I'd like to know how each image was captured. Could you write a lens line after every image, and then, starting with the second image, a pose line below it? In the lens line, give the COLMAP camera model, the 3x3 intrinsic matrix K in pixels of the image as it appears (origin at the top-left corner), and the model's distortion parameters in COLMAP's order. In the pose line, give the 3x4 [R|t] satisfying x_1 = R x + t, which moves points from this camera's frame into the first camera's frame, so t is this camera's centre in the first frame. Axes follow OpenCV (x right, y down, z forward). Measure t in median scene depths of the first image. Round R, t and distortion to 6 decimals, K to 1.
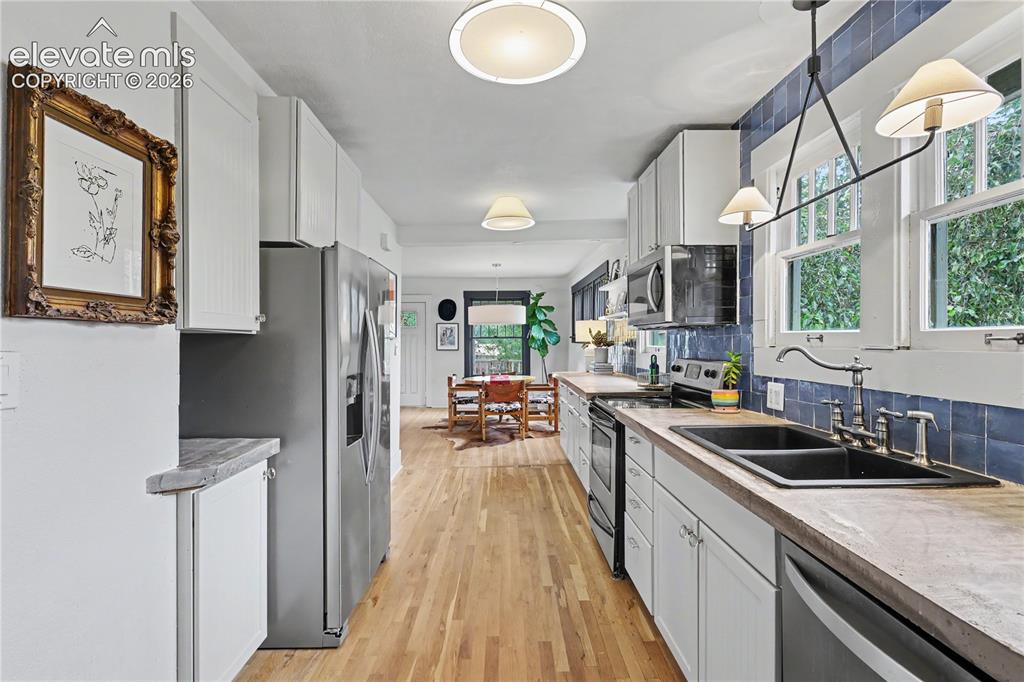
lens RADIAL K [[477.7, 0, 508.3], [0, 477.7, 340.3], [0, 0, 1]] dist [0.004301, -0.000291]
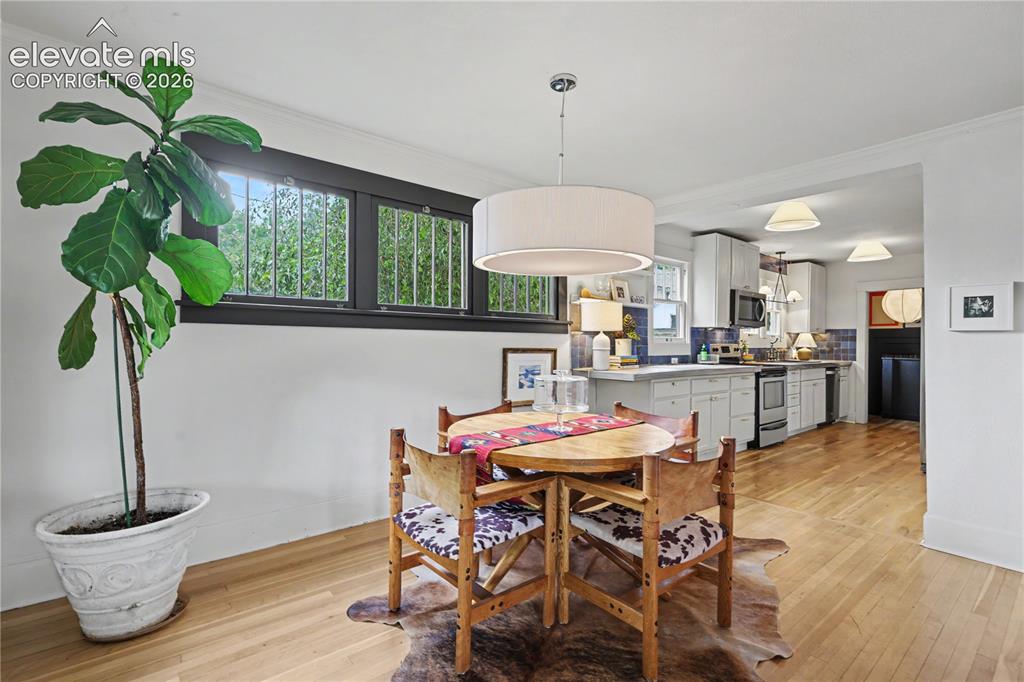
lens RADIAL K [[477.7, 0, 513.5], [0, 477.7, 343.2], [0, 0, 1]] dist [0.004301, -0.000291]
pose [[-0.632629, -0.009929, 0.774391, -0.681608], [-0.010774, 0.999934, 0.004020, 0.043833], [-0.774380, -0.005800, -0.632694, 3.330110]]
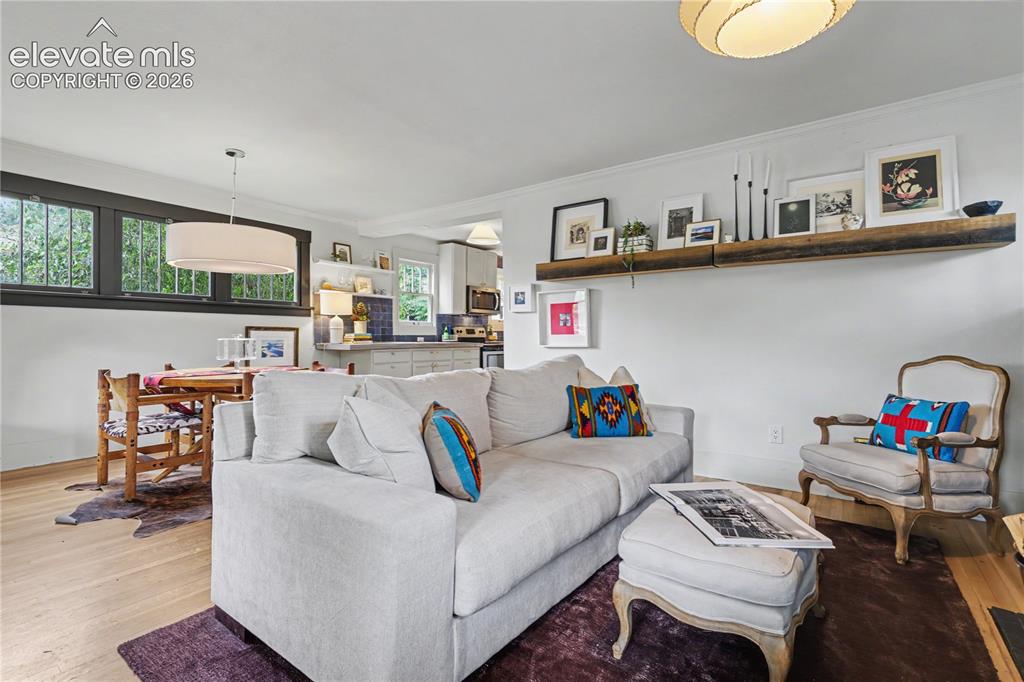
lens RADIAL K [[477.7, 0, 505.7], [0, 477.7, 334.6], [0, 0, 1]] dist [0.004301, -0.000291]
pose [[-0.801897, -0.001471, 0.597460, -1.496192], [-0.003422, 0.999992, -0.002131, 0.096450], [-0.597452, -0.003753, -0.801896, 3.351909]]
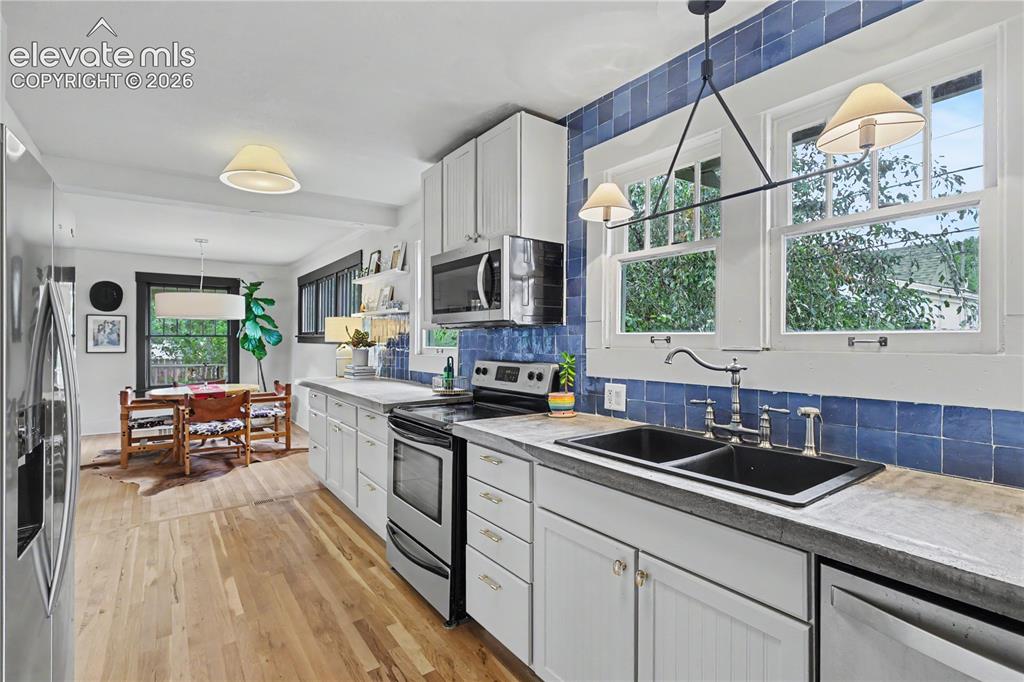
lens RADIAL K [[477.7, 0, 507.4], [0, 477.7, 339.0], [0, 0, 1]] dist [0.004301, -0.000291]
pose [[0.817852, 0.007250, 0.575382, -0.173604], [-0.005704, 0.999974, -0.004492, 0.000507], [-0.575400, 0.000392, 0.817872, 0.259169]]
